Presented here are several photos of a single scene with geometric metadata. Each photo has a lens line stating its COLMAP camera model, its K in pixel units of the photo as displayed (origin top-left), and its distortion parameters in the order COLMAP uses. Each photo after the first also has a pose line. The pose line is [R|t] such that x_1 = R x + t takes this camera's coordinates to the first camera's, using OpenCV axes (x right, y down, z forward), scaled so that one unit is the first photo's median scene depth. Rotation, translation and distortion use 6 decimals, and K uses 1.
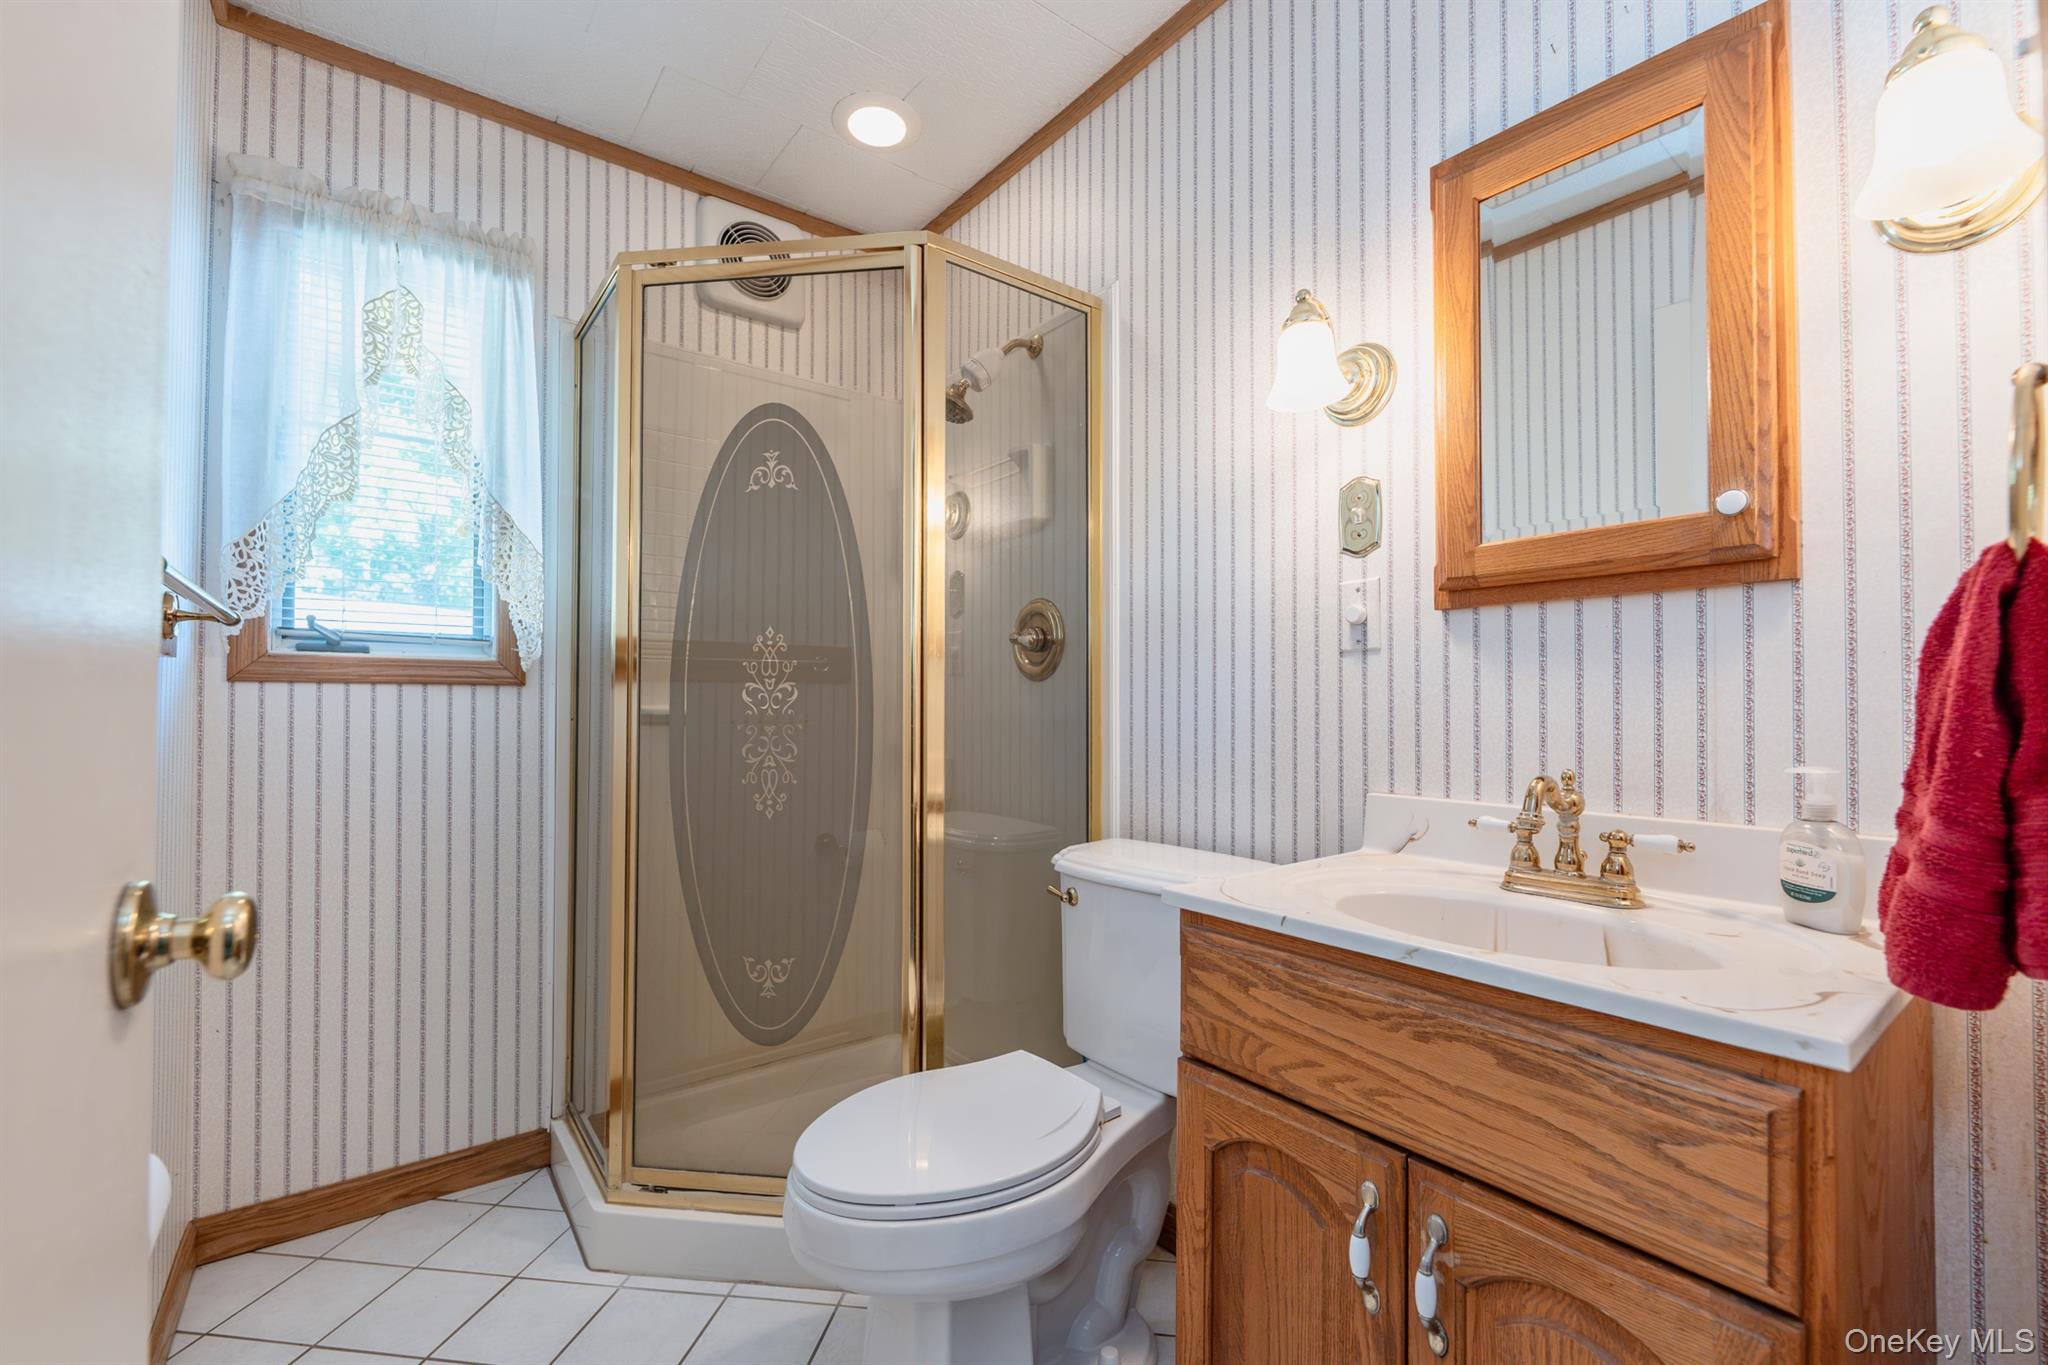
lens RADIAL K [[852.9, 0, 1024.2], [0, 852.9, 693.9], [0, 0, 1]] dist [0.001409, -0.000707]
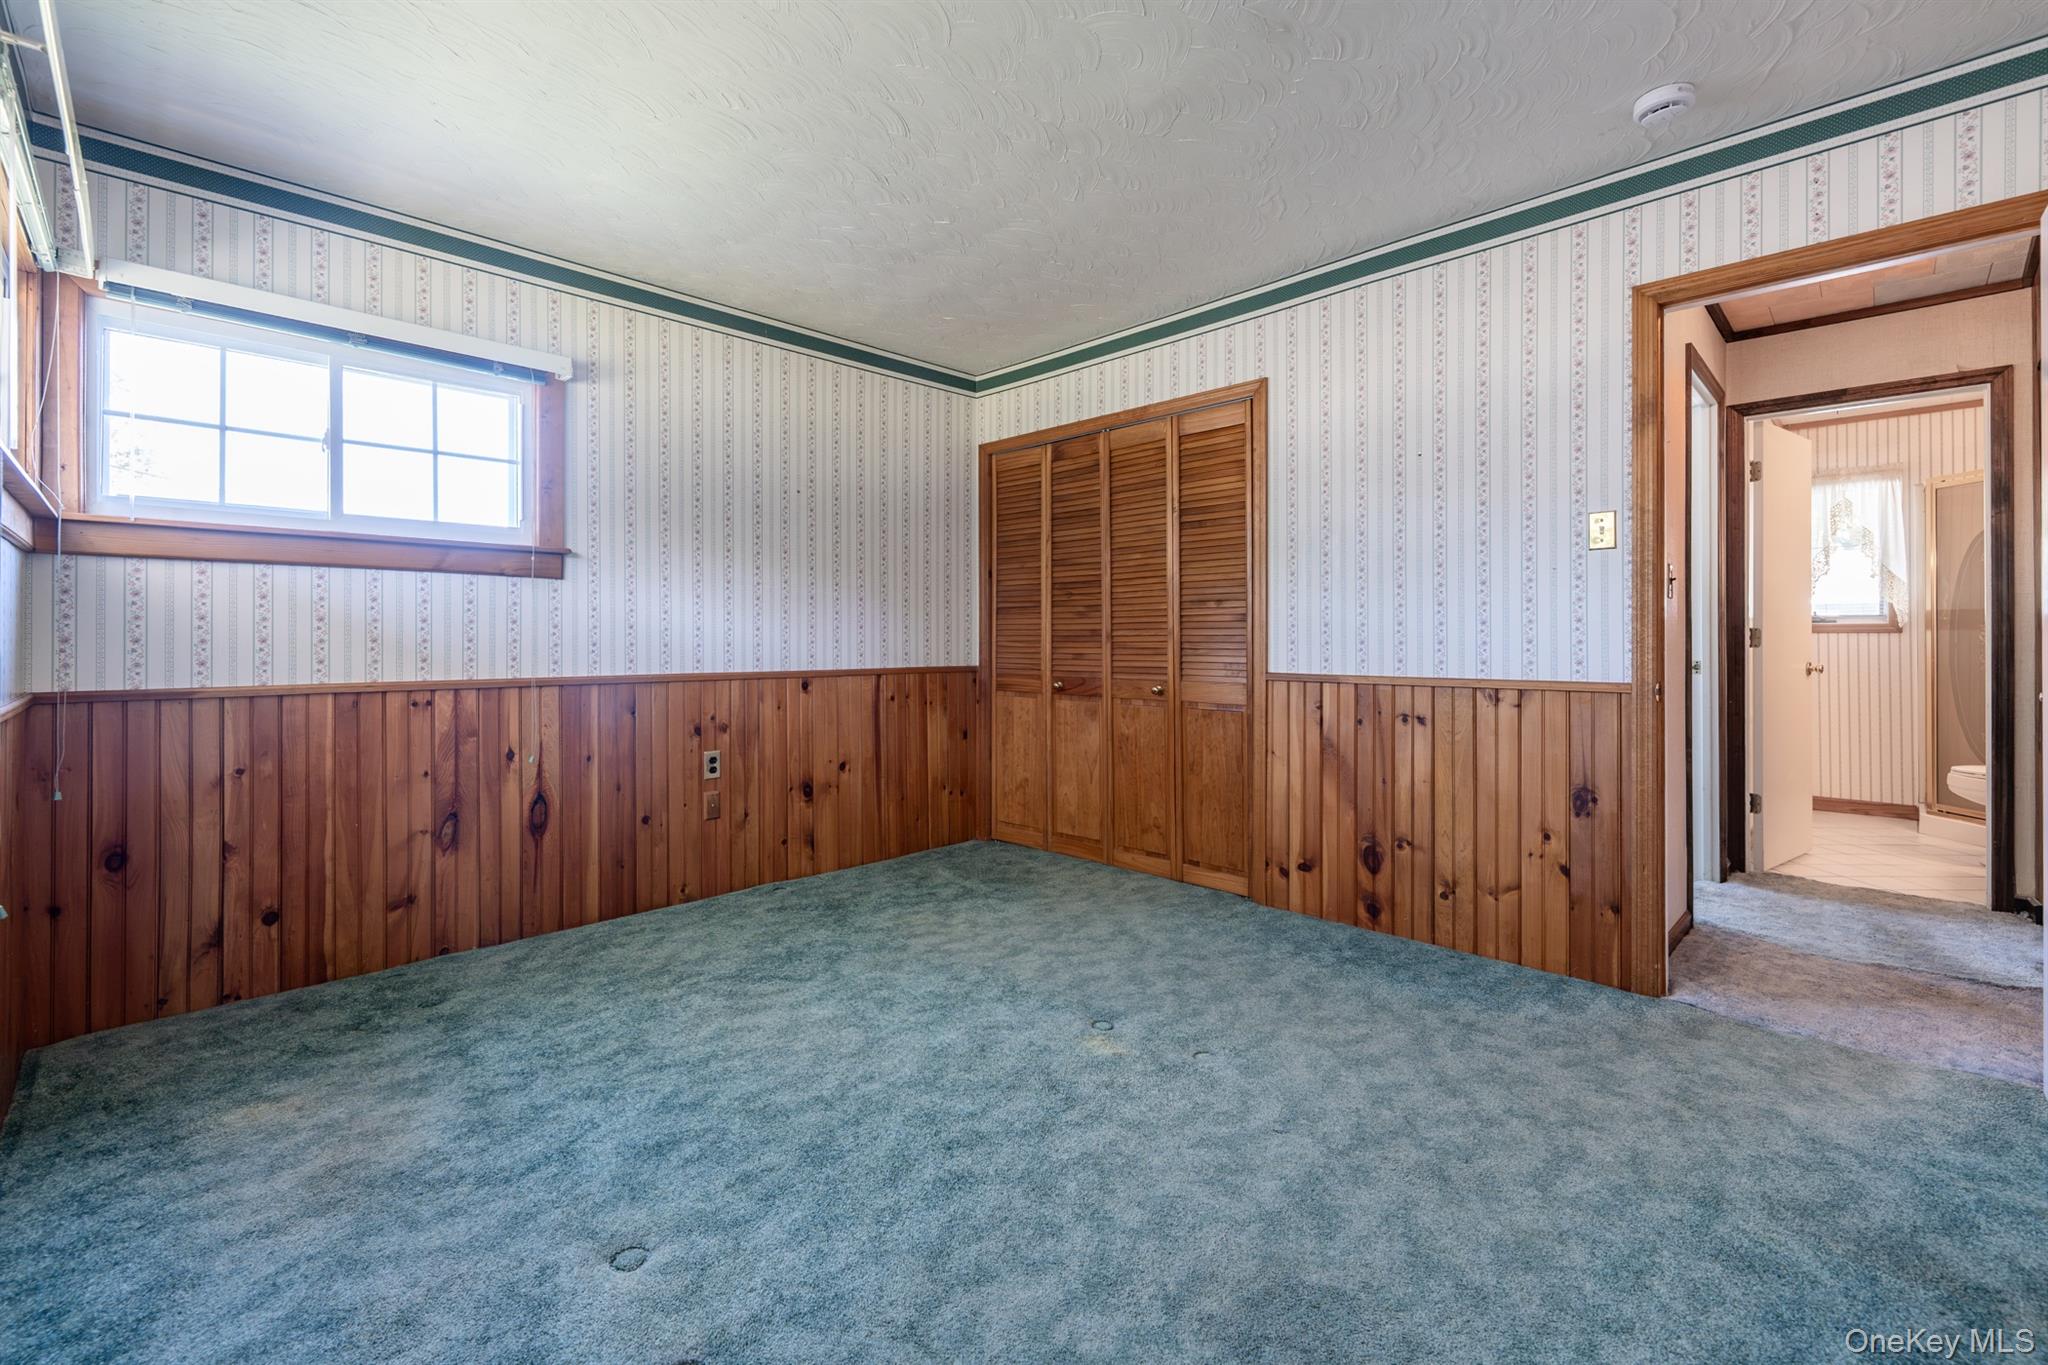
lens RADIAL K [[852.9, 0, 1022.4], [0, 852.9, 633.8], [0, 0, 1]] dist [0.001409, -0.000707]
pose [[0.152104, -0.005331, -0.988350, 1.622788], [0.021200, 0.999773, -0.002130, -0.059474], [0.988137, -0.020629, 0.152183, -2.103862]]
